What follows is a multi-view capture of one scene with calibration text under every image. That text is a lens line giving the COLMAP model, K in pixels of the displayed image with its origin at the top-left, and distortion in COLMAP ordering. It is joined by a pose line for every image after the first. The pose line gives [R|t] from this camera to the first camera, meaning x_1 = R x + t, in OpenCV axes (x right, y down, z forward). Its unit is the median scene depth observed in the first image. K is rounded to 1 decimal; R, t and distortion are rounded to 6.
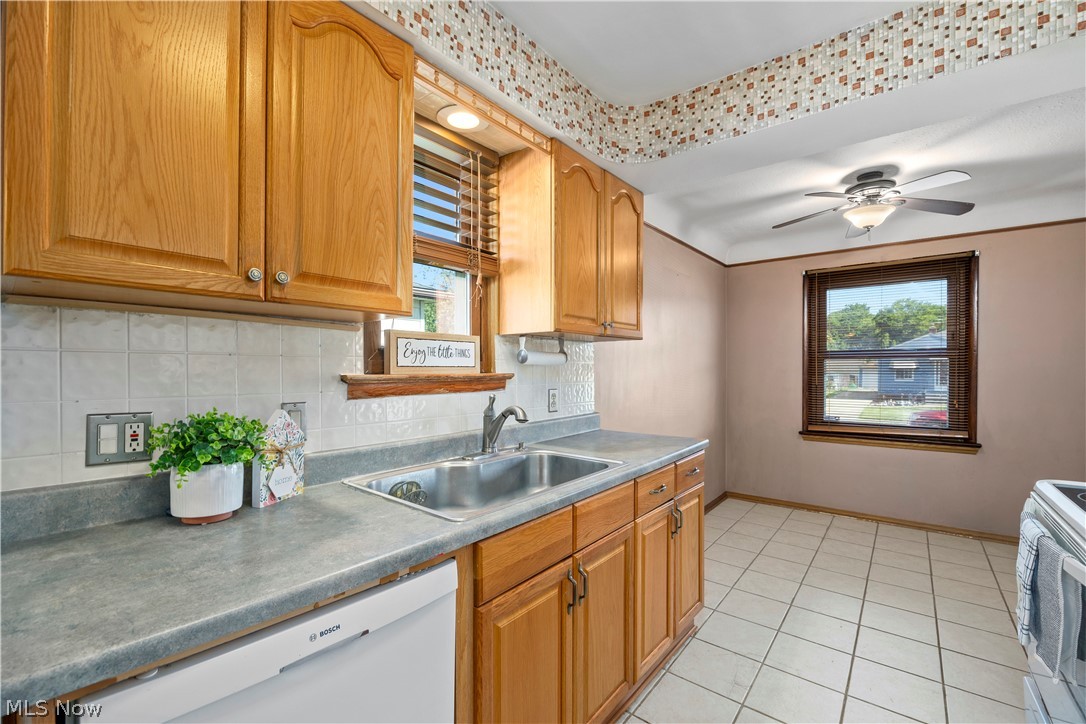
lens RADIAL K [[460.5, 0, 542.8], [0, 460.5, 370.9], [0, 0, 1]] dist [-0.011476, -0.000024]
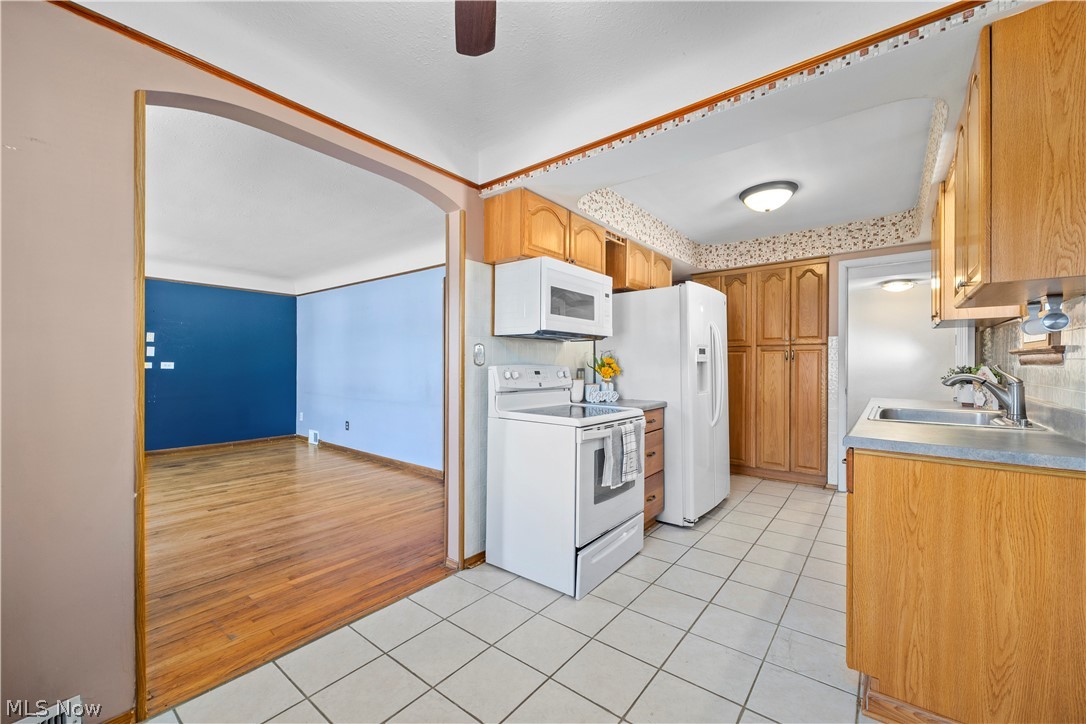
lens RADIAL K [[432.5, 0, 539.6], [0, 432.5, 364.1], [0, 0, 1]] dist [0.000994, -0.000163]
pose [[-0.999999, -0.001469, -0.000625, 1.106948], [-0.001474, 0.999966, 0.008153, 0.043438], [0.000613, 0.008154, -0.999967, 2.210872]]
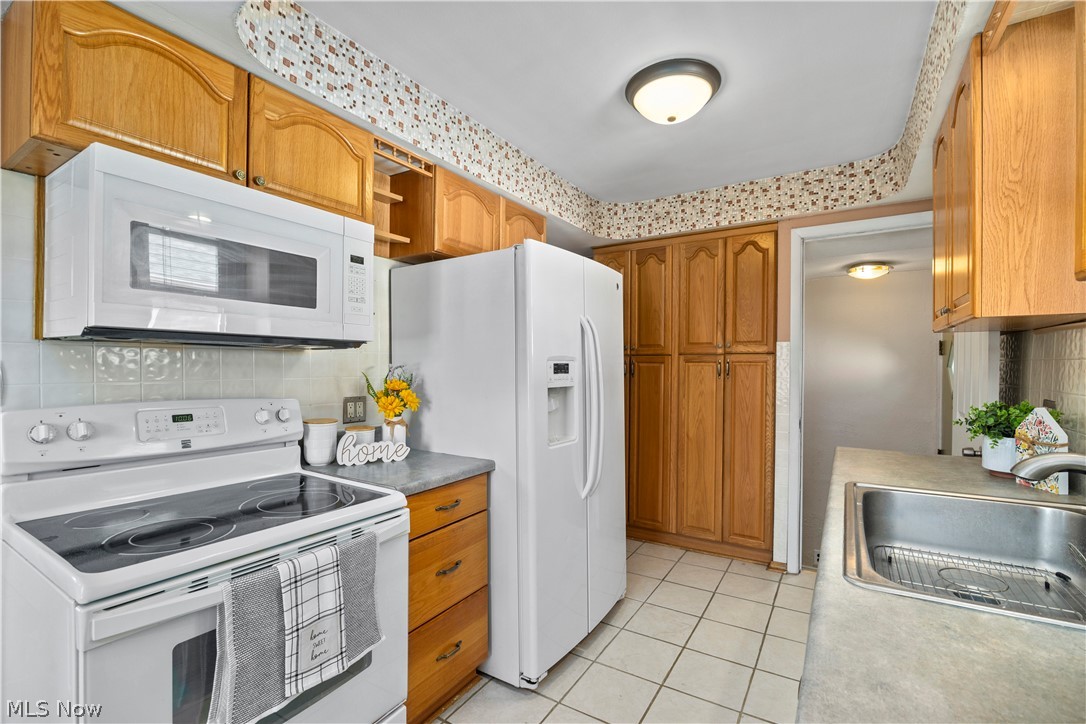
lens RADIAL K [[478.1, 0, 543.3], [0, 478.1, 369.7], [0, 0, 1]] dist [-0.019088, 0.000519]
pose [[-0.993231, -0.003156, -0.116111, 0.560005], [-0.005202, 0.999837, 0.017317, -0.016074], [0.116038, 0.017804, -0.993085, 1.454932]]
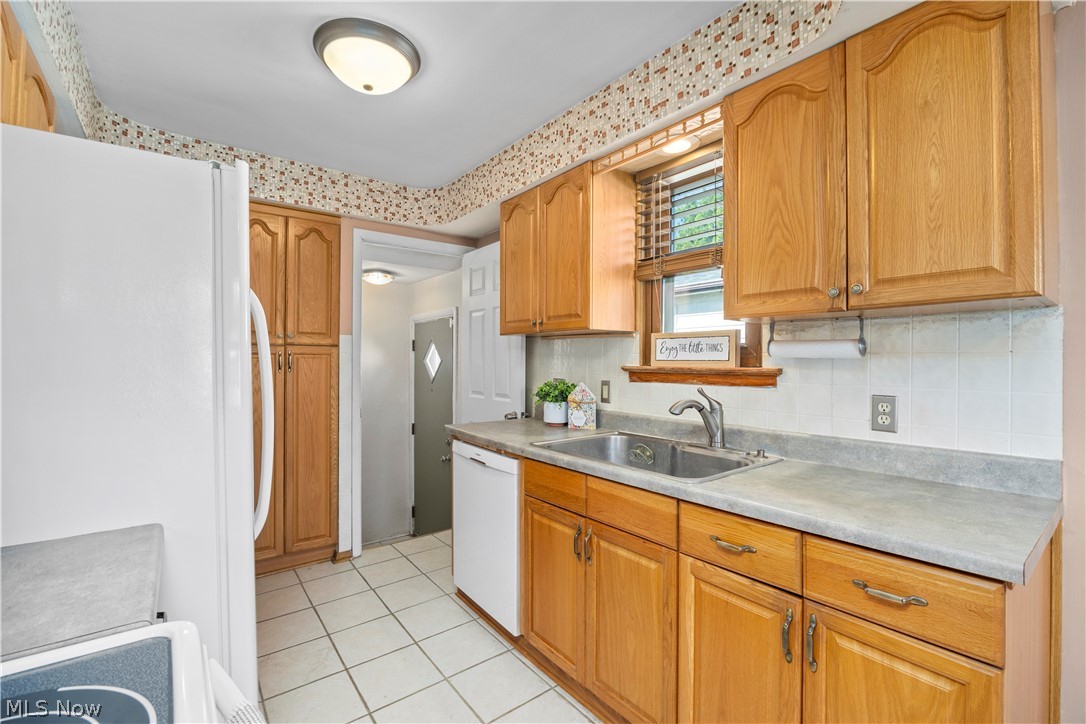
lens RADIAL K [[472.3, 0, 545.2], [0, 472.3, 359.0], [0, 0, 1]] dist [-0.015978, 0.000740]
pose [[-0.228196, -0.006541, -0.973593, 1.047015], [-0.011912, 0.999921, -0.003926, -0.004183], [0.973542, 0.010702, -0.228256, 0.952814]]
